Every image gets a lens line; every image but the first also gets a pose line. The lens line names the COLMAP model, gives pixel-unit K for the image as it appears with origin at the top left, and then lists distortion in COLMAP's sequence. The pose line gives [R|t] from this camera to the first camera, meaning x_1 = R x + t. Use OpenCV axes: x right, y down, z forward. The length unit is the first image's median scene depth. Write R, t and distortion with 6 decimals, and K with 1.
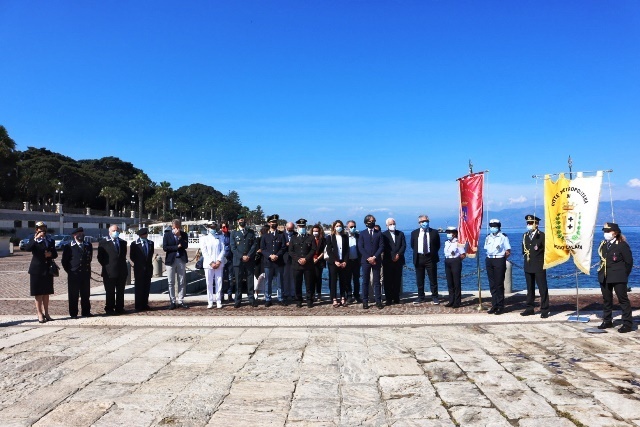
lens RADIAL K [[464.1, 0, 320.0], [0, 464.1, 213.5], [0, 0, 1]] dist [-0.116295, 0.078449]
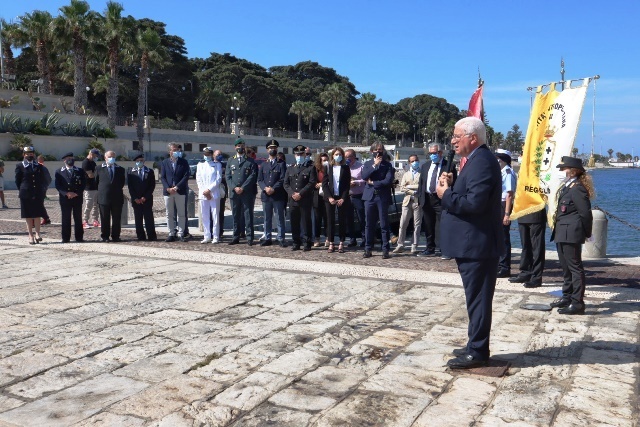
lens RADIAL K [[645.8, 0, 320.0], [0, 645.8, 213.5], [0, 0, 1]] dist [-0.005357, -0.000048]
pose [[0.900457, 0.053104, -0.431692, 0.512216], [-0.000057, 0.992533, 0.121978, -0.008845], [0.434946, -0.109811, 0.893736, -0.040434]]
